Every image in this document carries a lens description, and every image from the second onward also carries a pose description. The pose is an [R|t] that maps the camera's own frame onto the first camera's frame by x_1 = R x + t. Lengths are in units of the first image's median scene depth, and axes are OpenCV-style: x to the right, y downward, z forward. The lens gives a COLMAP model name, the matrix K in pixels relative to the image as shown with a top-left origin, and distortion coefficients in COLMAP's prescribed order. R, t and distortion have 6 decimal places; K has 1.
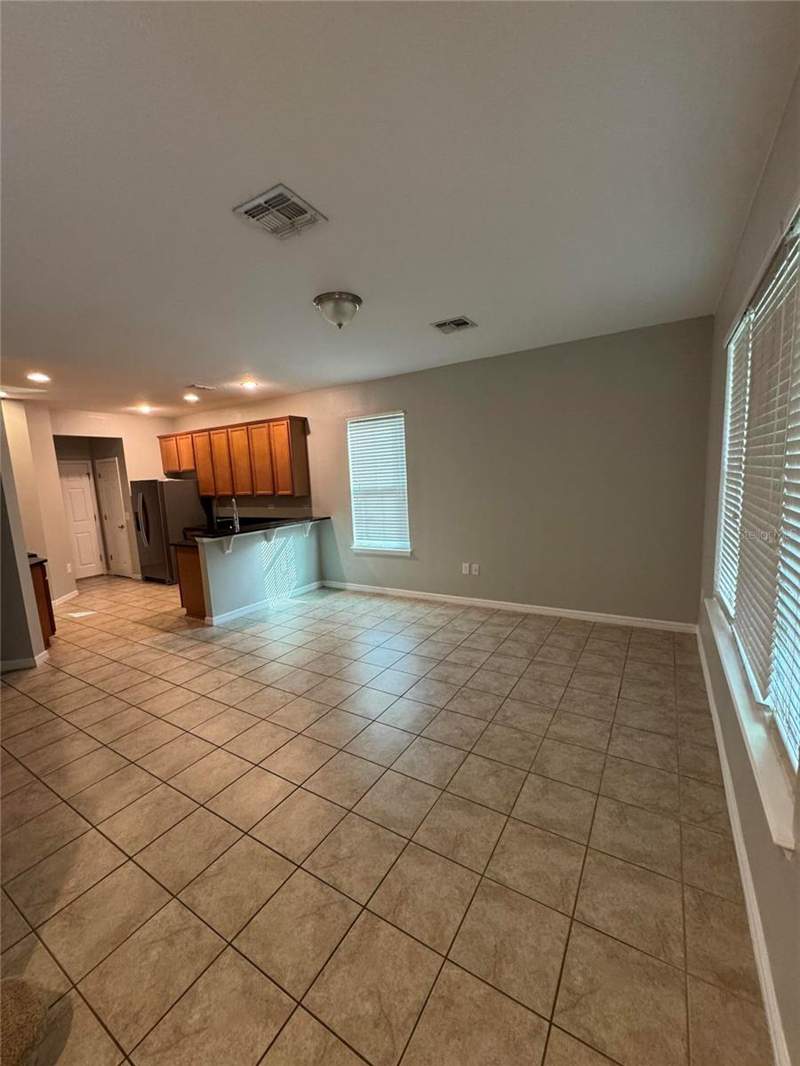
lens RADIAL K [[426.4, 0, 400.0], [0, 426.4, 530.1], [0, 0, 1]] dist [-0.003753, 0.000507]
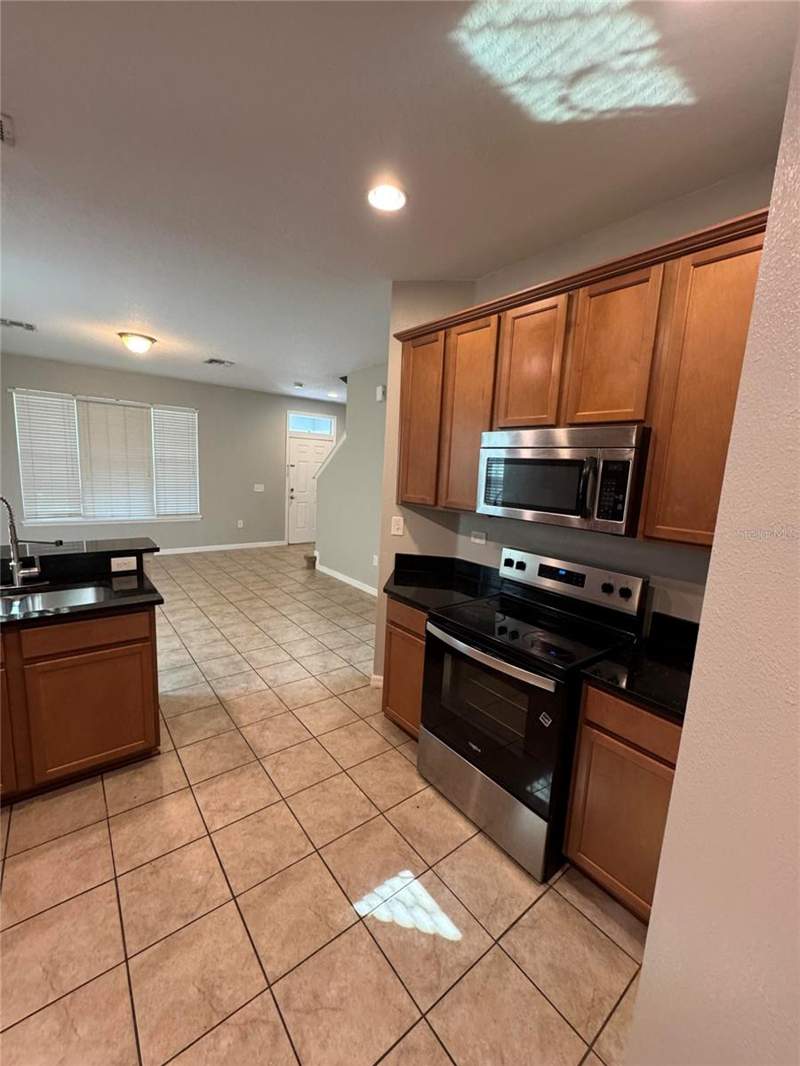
lens RADIAL K [[426.4, 0, 400.0], [0, 426.4, 530.1], [0, 0, 1]] dist [-0.003753, 0.000507]
pose [[-0.941336, -0.051840, 0.333465, -1.103038], [0.038169, 0.965435, 0.257833, -0.163605], [-0.335305, 0.255436, -0.906820, 1.585406]]
